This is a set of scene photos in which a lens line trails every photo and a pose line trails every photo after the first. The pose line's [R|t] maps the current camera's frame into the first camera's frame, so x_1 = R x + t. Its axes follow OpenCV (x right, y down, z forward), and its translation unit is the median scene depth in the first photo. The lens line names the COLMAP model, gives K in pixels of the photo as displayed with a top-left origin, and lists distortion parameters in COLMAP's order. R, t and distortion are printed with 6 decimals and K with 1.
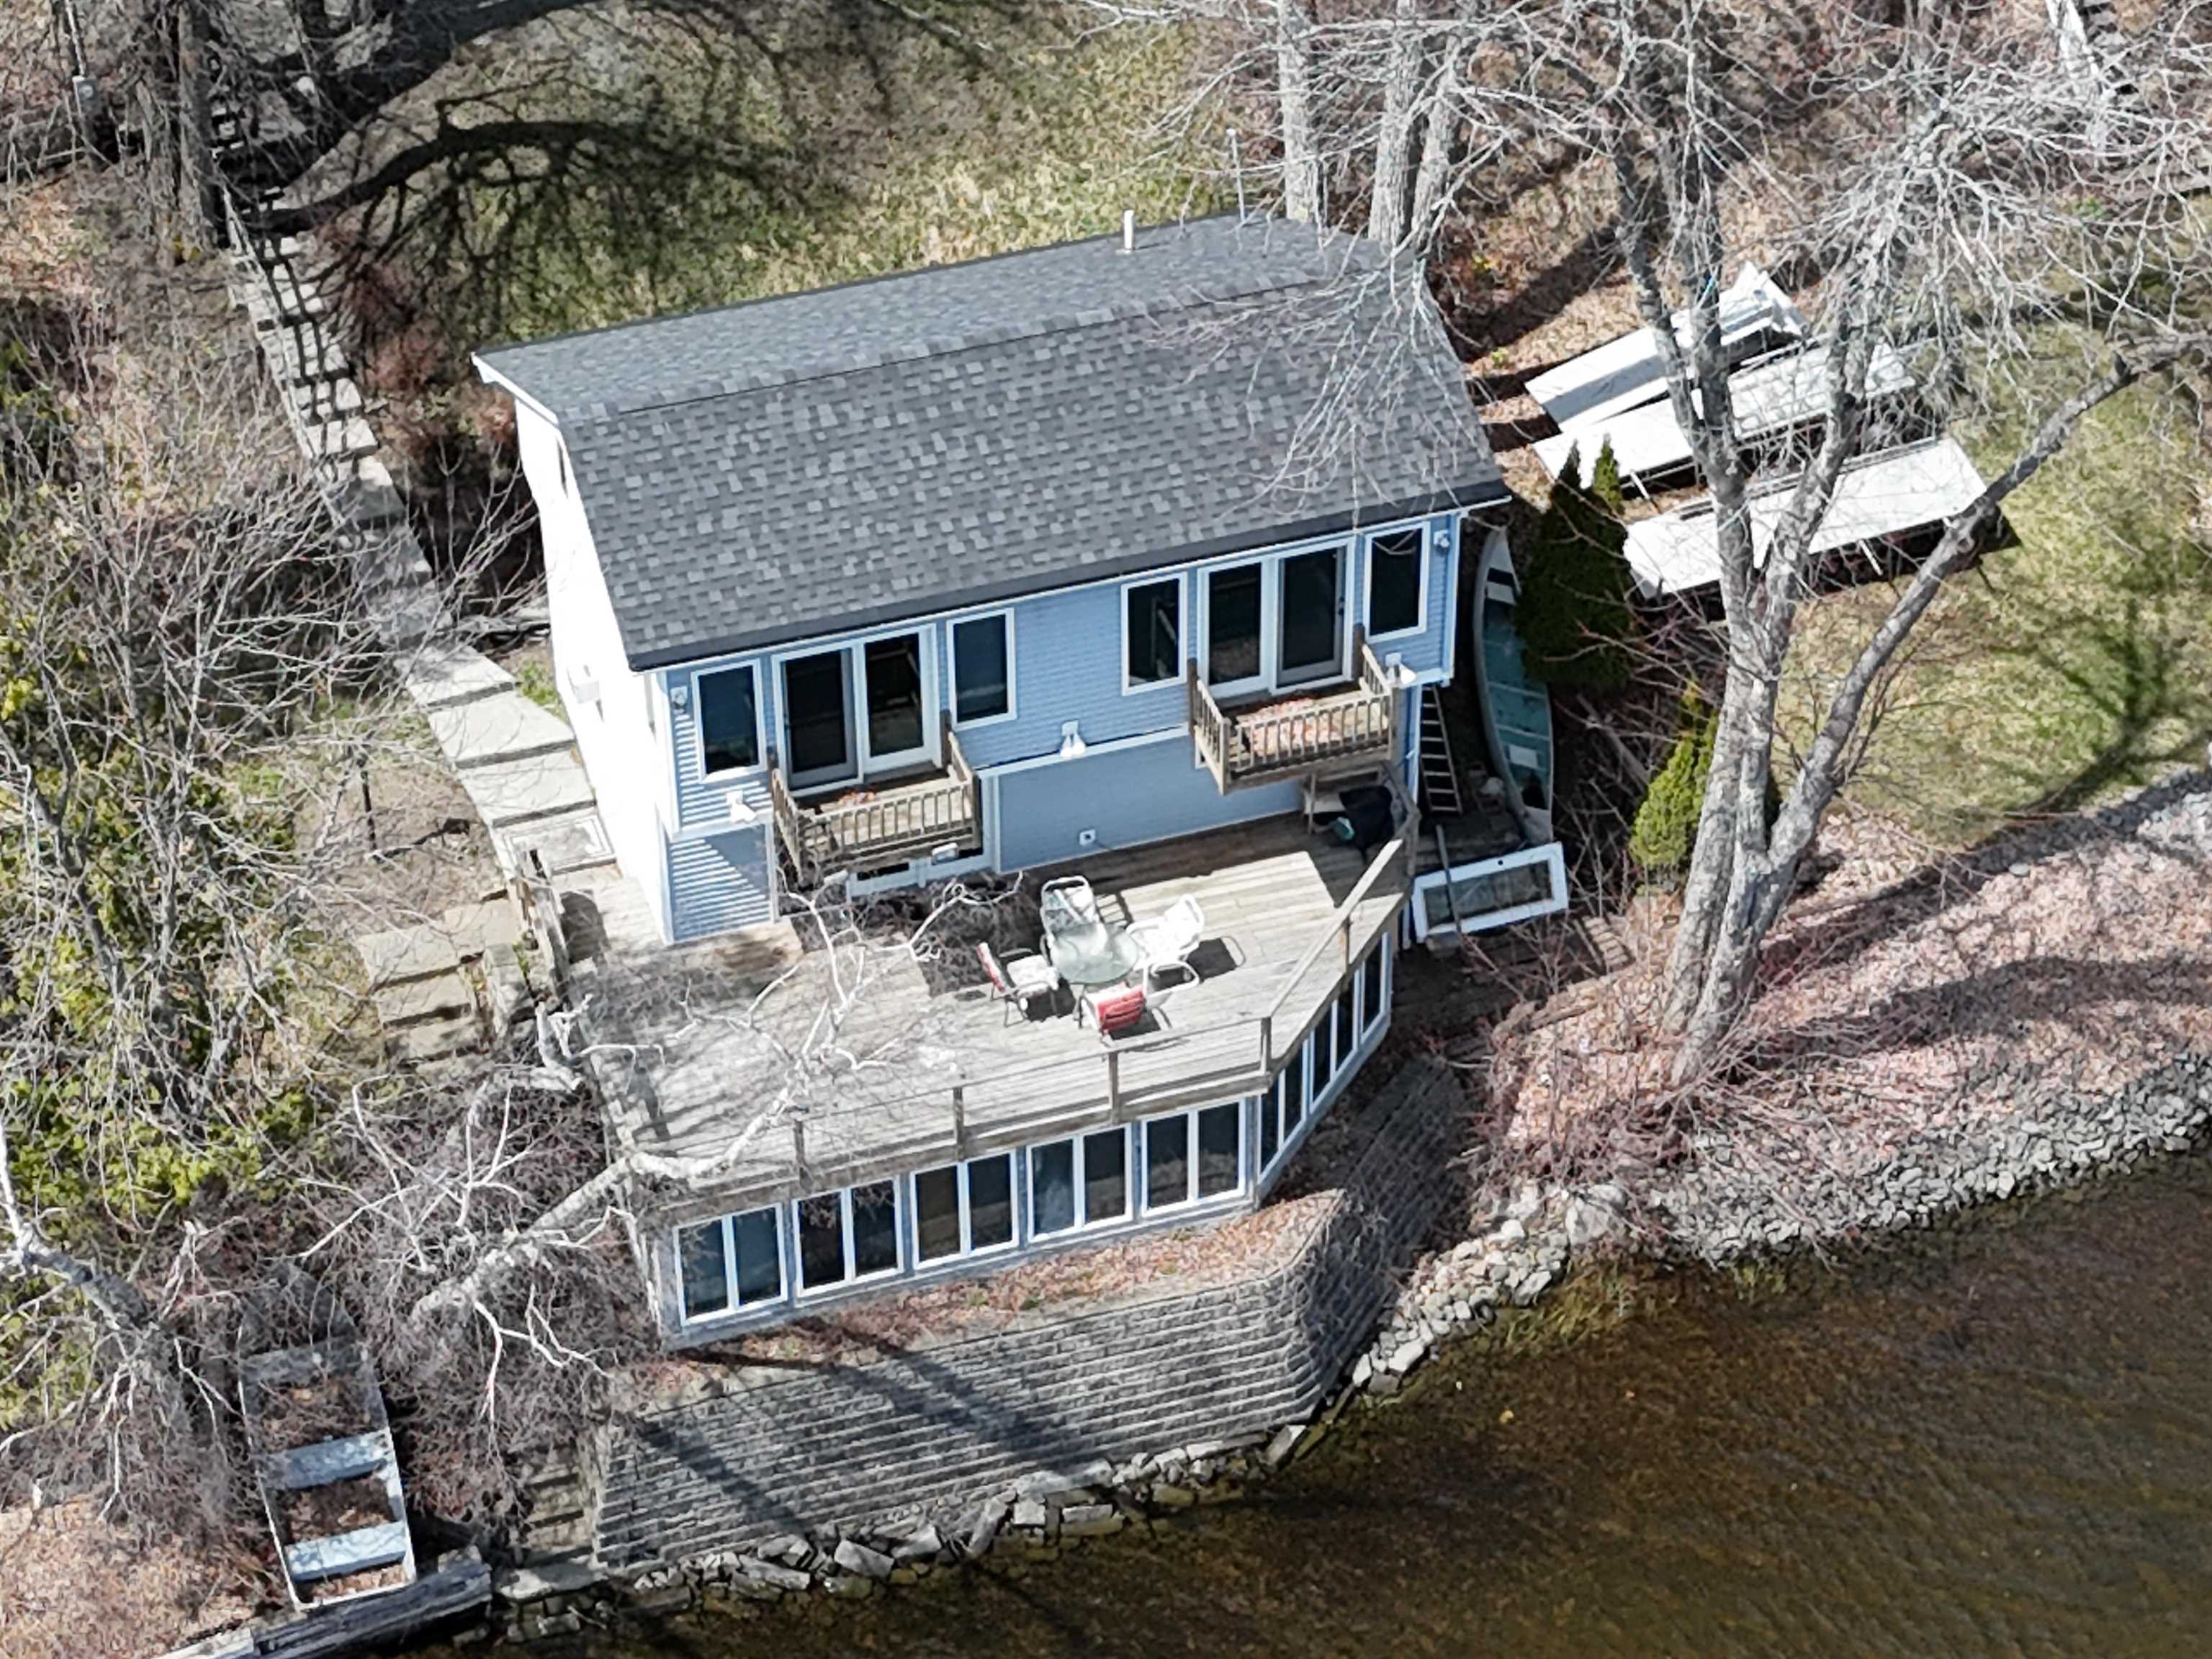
lens RADIAL K [[4845.8, 0, 1106.0], [0, 4845.8, 829.5], [0, 0, 1]] dist [0.279235, -1.684283]
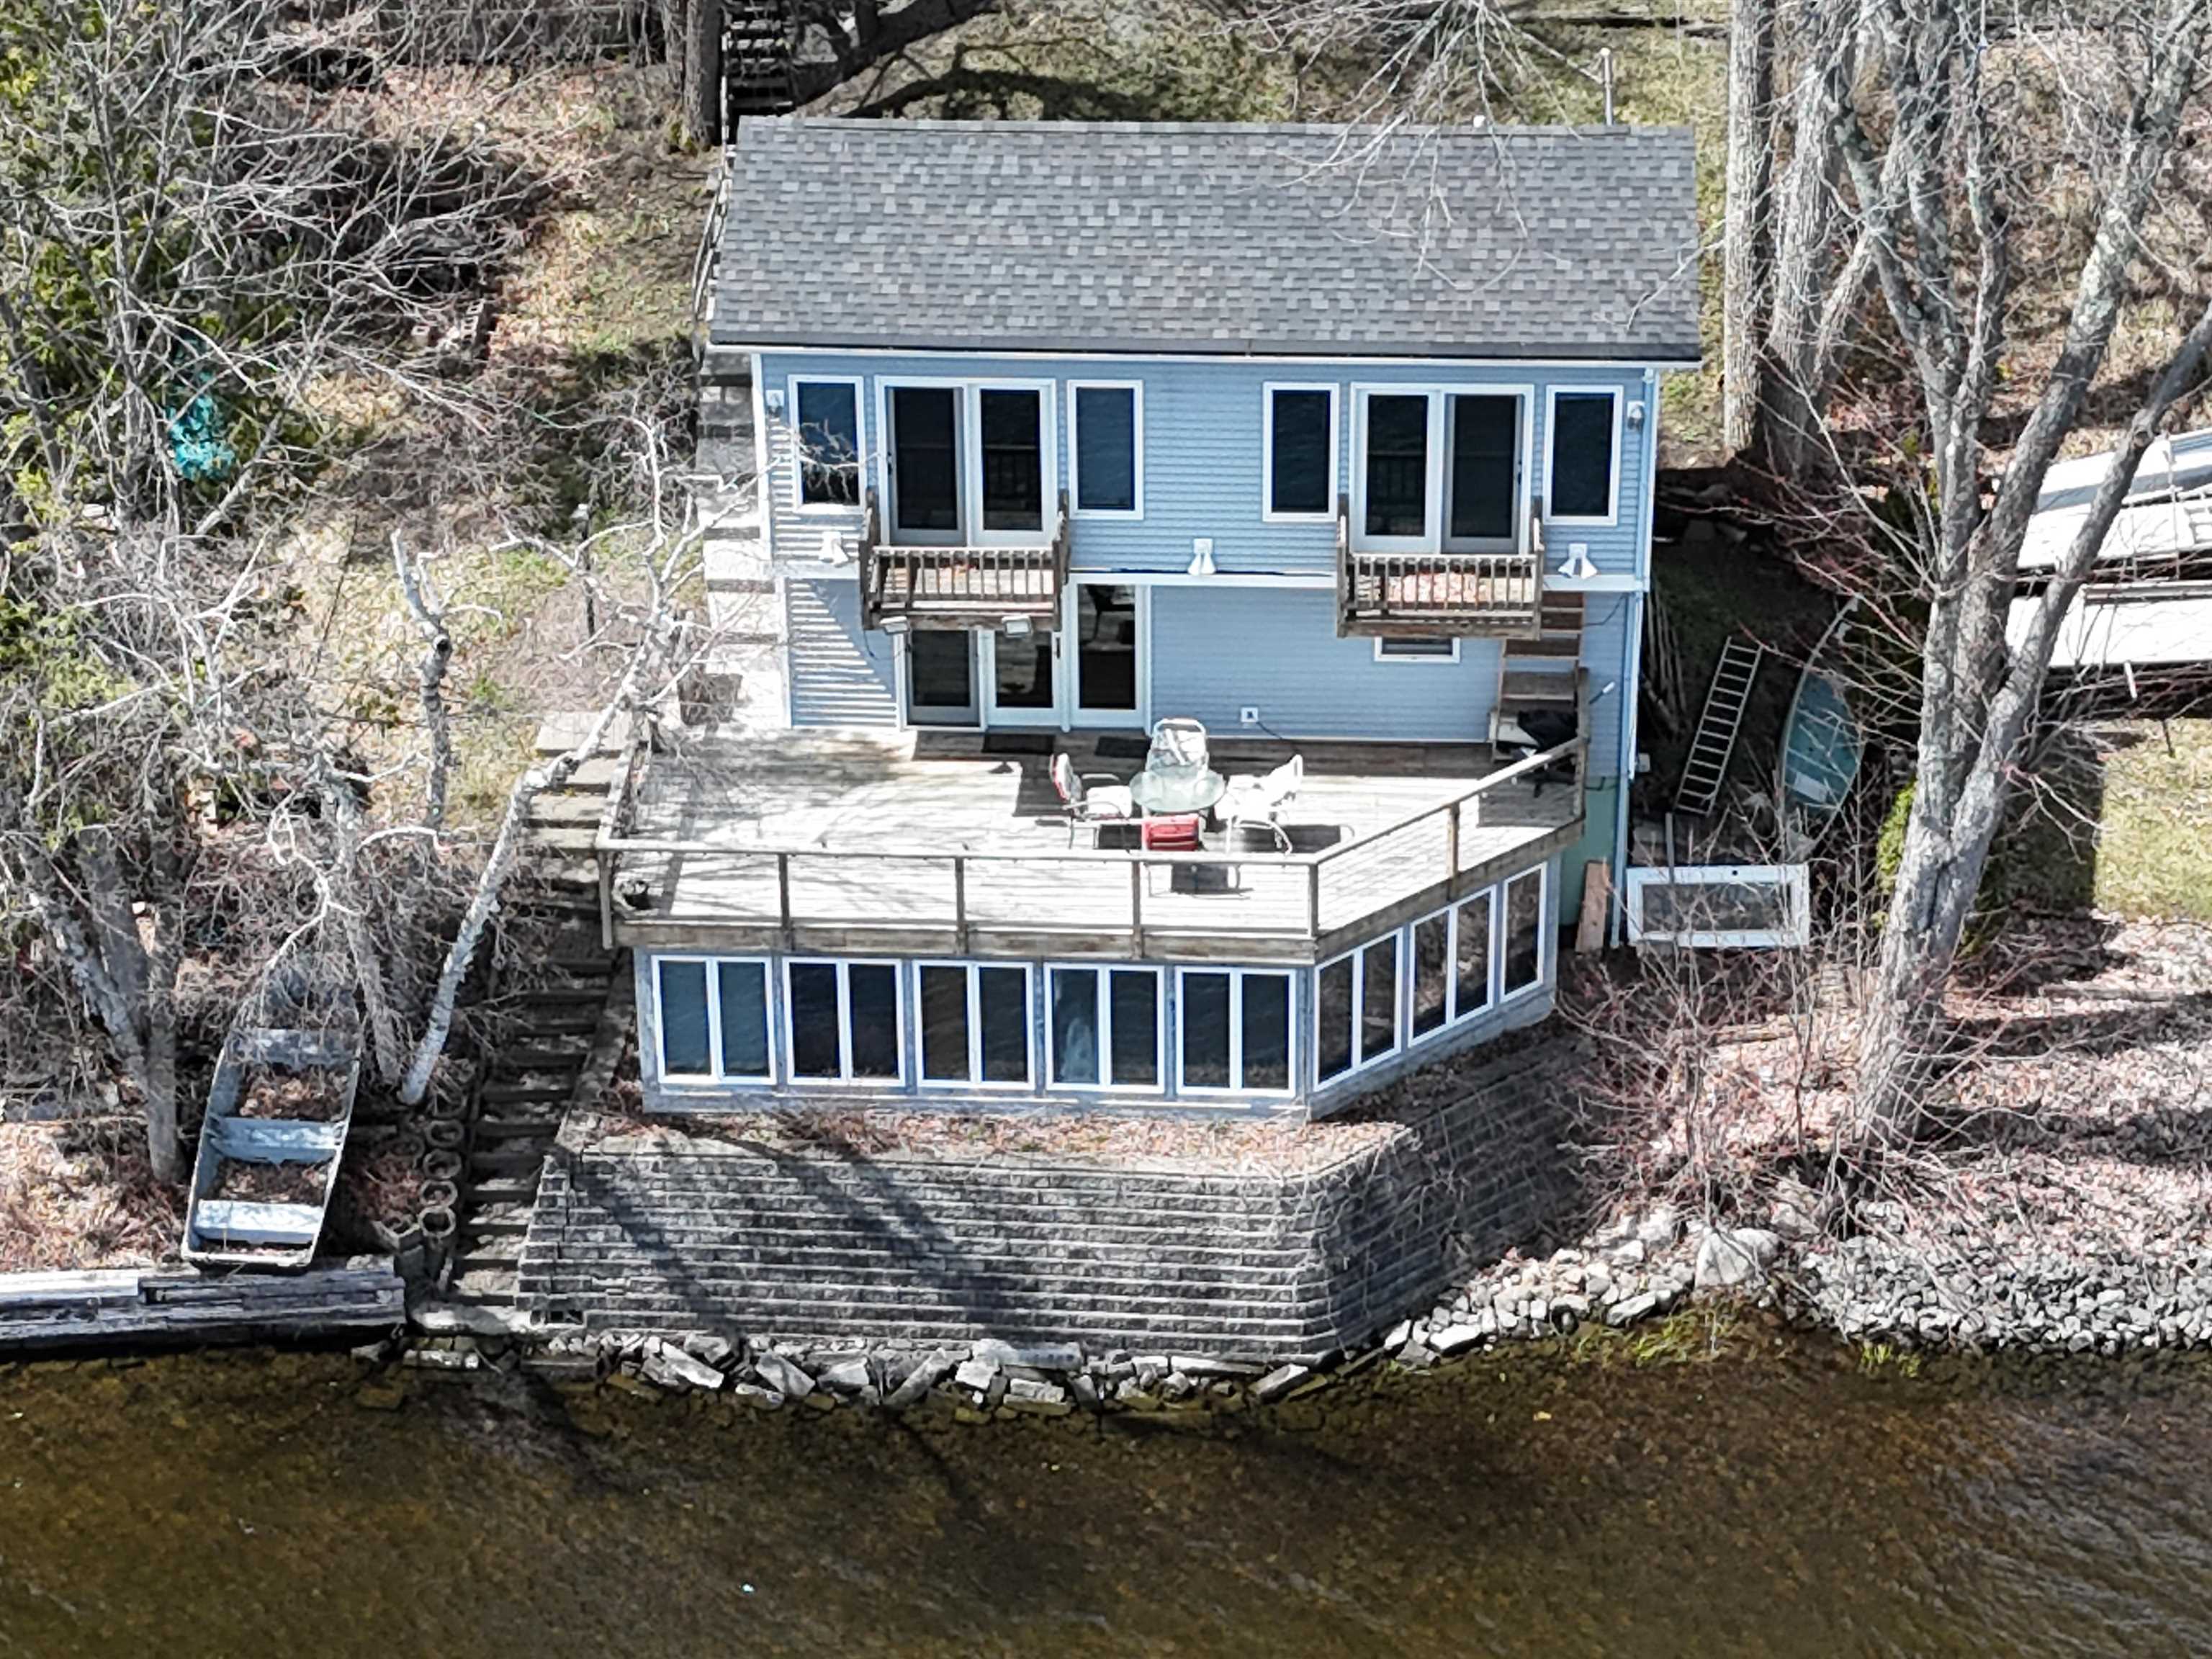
lens RADIAL K [[4845.8, 0, 1106.0], [0, 4845.8, 829.5], [0, 0, 1]] dist [0.279235, -1.684283]
pose [[0.931739, 0.175891, -0.317688, 0.274724], [-0.232158, 0.961246, -0.148688, 0.170363], [0.279223, 0.212292, 0.936465, 0.135671]]
